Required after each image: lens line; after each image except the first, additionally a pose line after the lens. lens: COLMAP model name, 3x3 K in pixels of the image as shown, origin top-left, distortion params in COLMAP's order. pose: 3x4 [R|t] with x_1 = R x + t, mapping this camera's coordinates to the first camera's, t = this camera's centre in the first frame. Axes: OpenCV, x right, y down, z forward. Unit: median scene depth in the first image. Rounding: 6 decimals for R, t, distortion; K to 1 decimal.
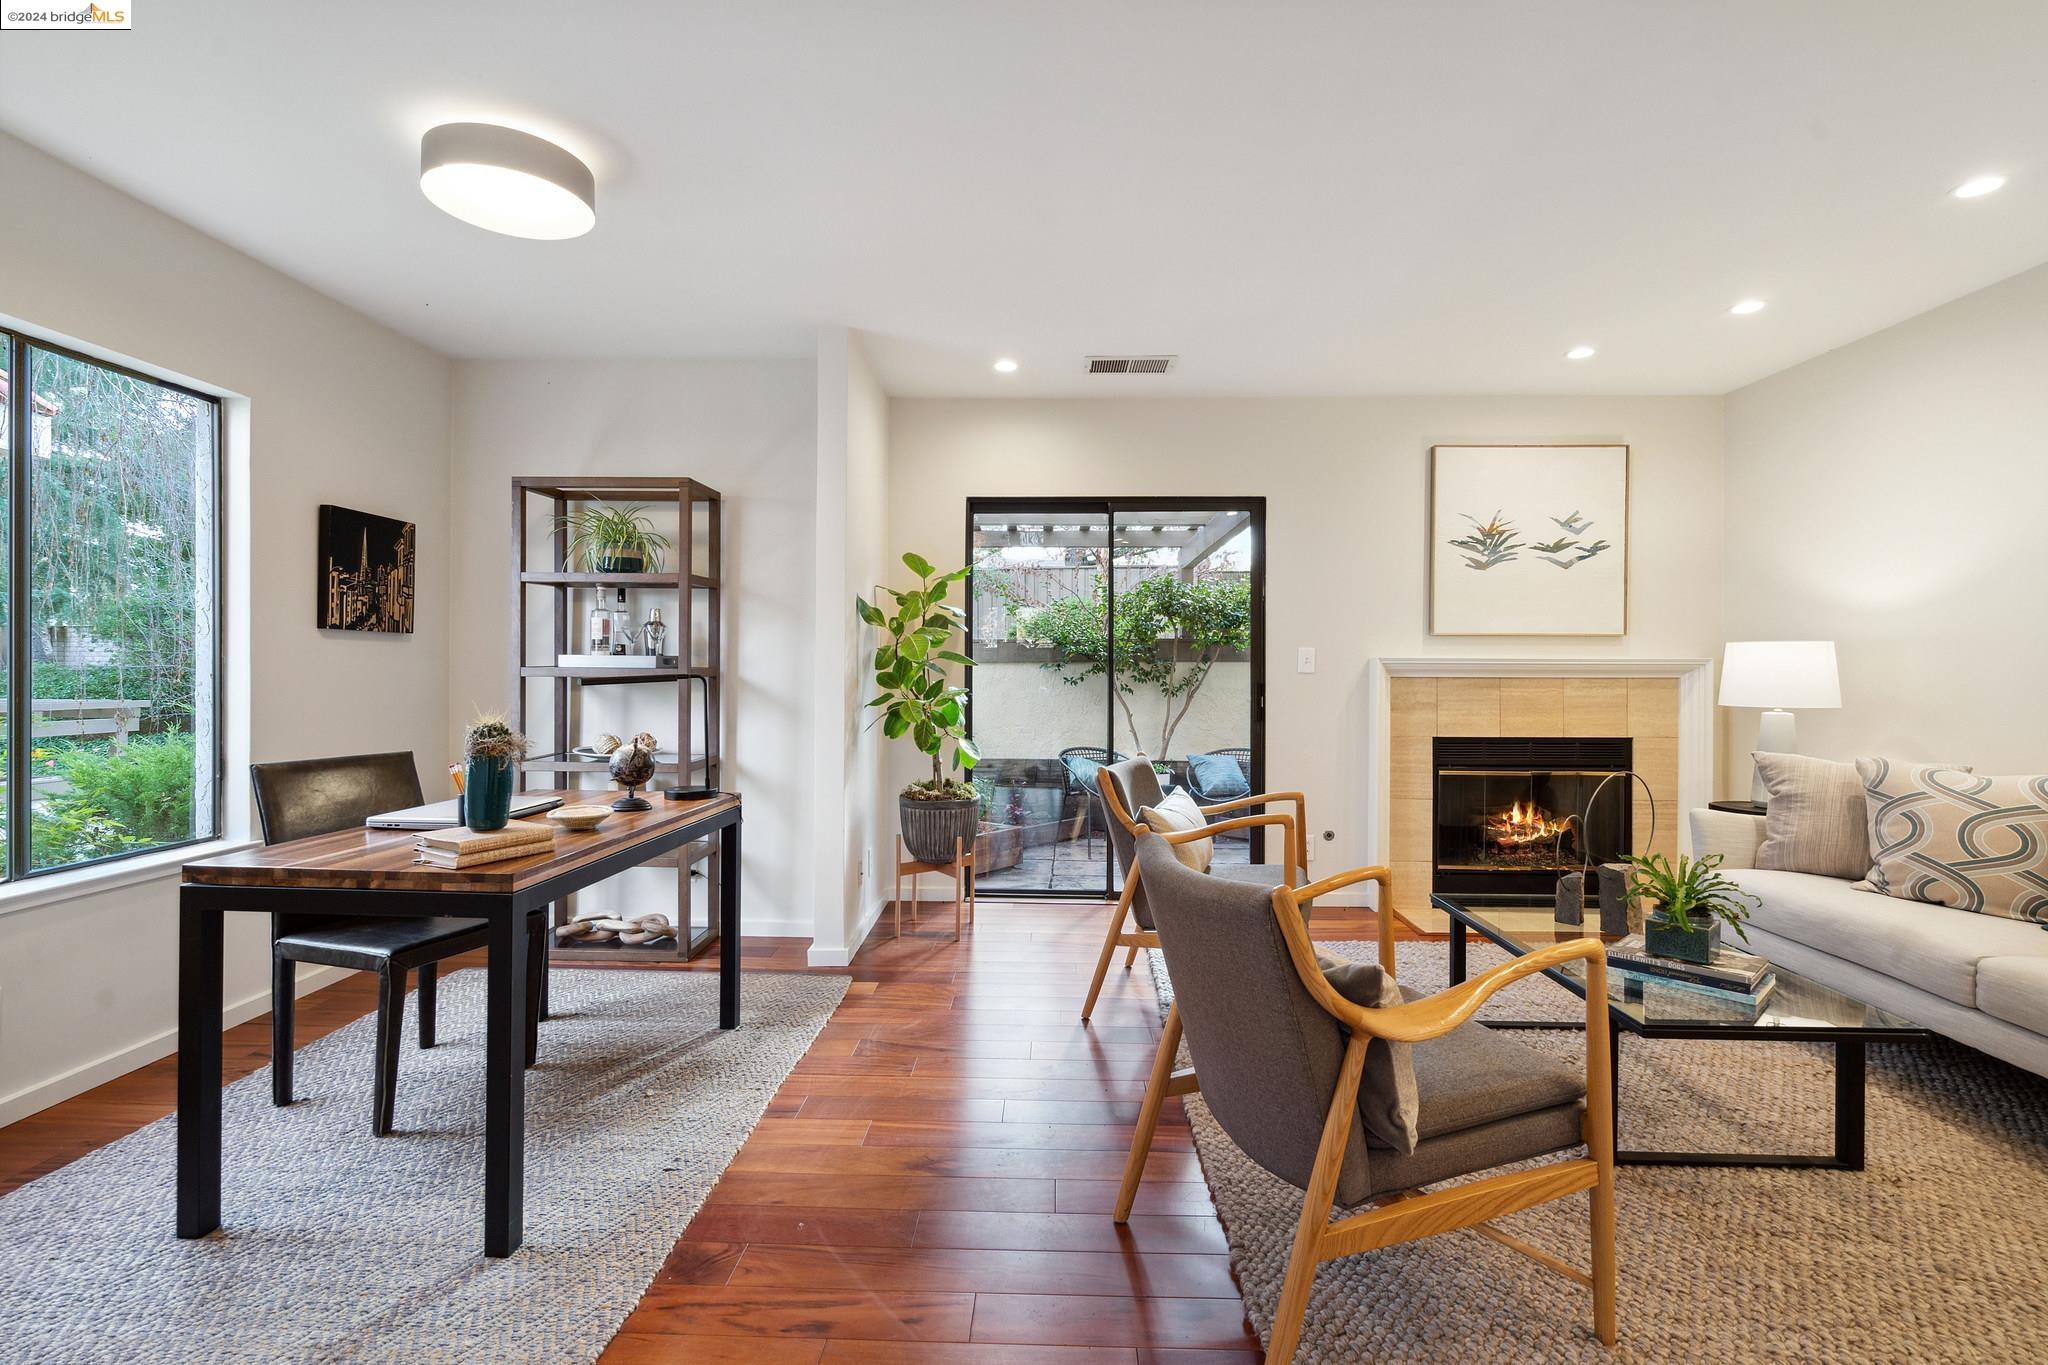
lens RADIAL K [[928.9, 0, 1025.4], [0, 928.9, 671.4], [0, 0, 1]] dist [-0.009834, 0.002117]
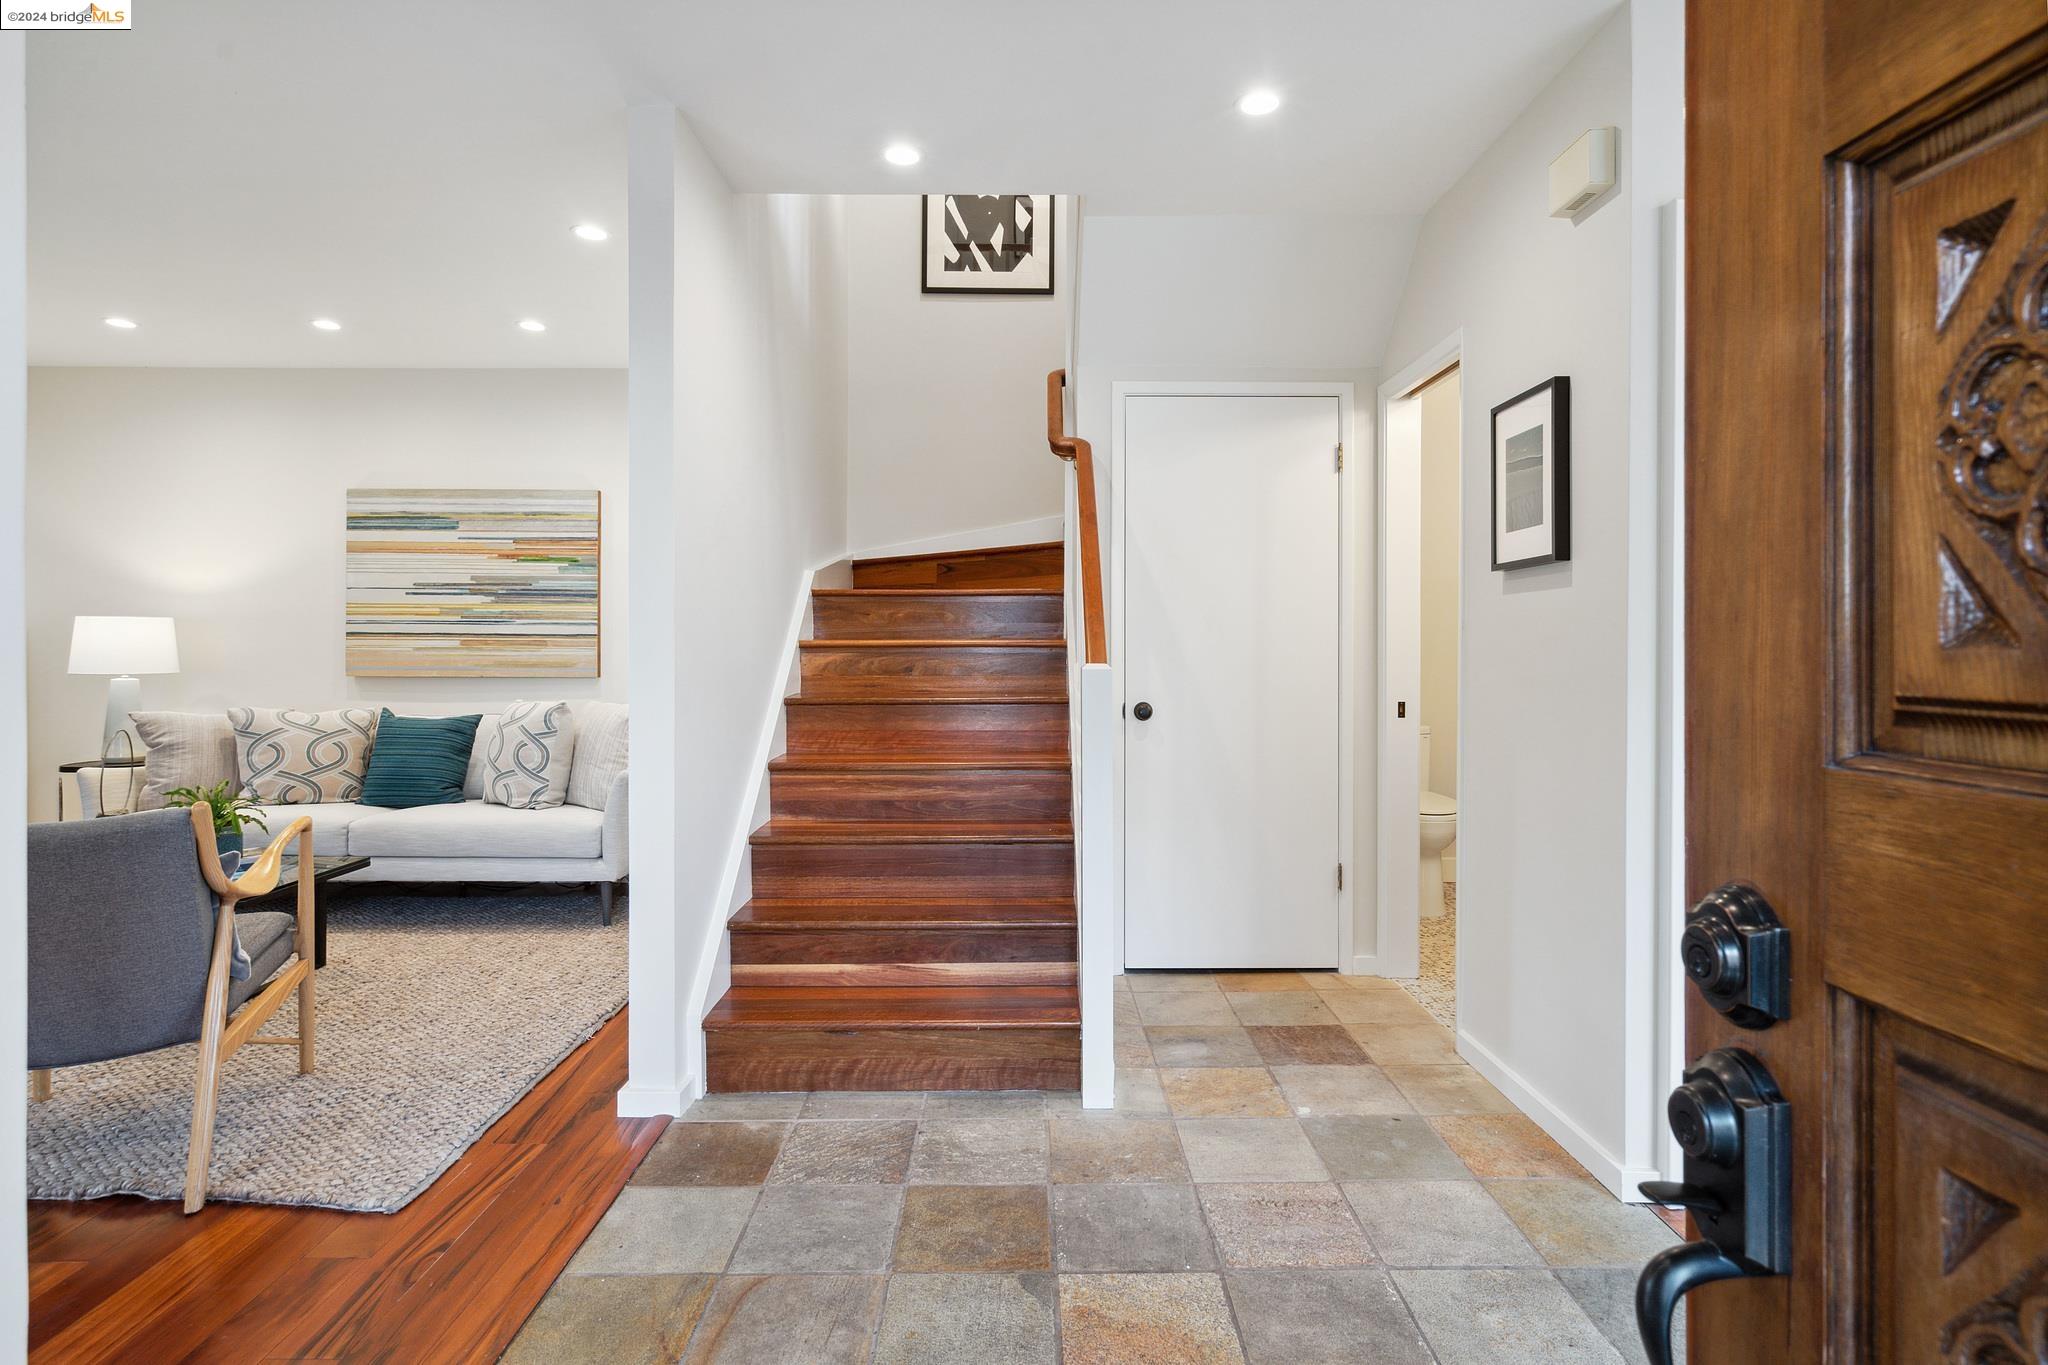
lens RADIAL K [[1027.5, 0, 1021.1], [0, 1027.5, 646.0], [0, 0, 1]] dist [-0.000872, 0.002922]
pose [[-0.036661, -0.004787, 0.999316, -0.414224], [-0.000507, 0.999988, 0.004772, -0.002012], [-0.999328, -0.000331, -0.036663, -0.050866]]
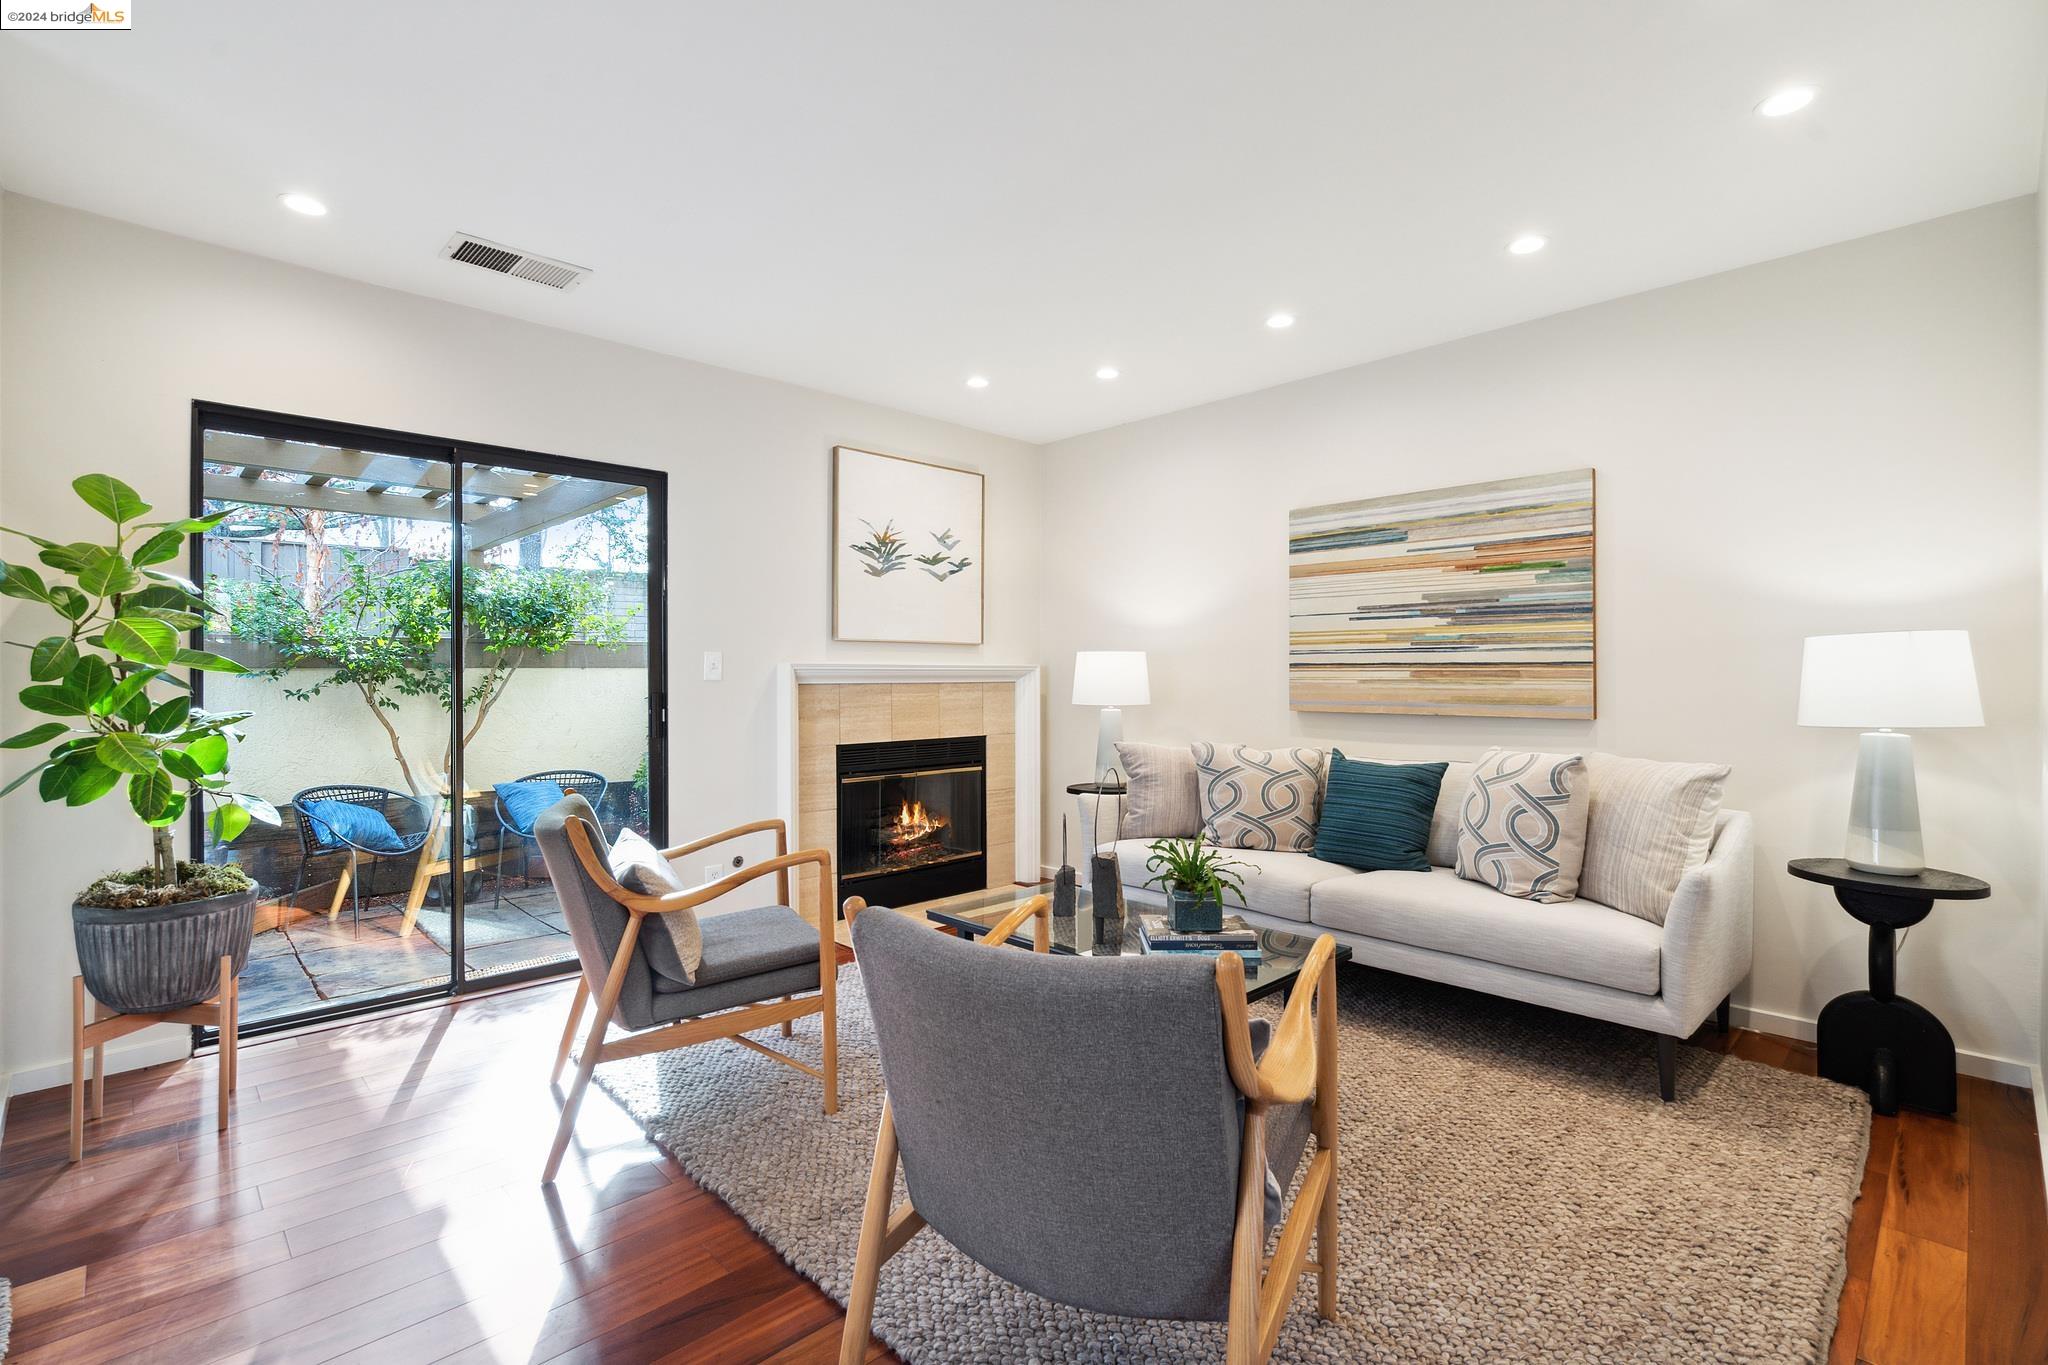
lens RADIAL K [[928.9, 0, 1028.0], [0, 928.9, 676.5], [0, 0, 1]] dist [-0.009834, 0.002117]
pose [[0.691366, -0.005379, 0.722485, -0.129477], [0.006748, 0.999977, 0.000987, -0.000834], [-0.722473, 0.004193, 0.691386, 0.187216]]
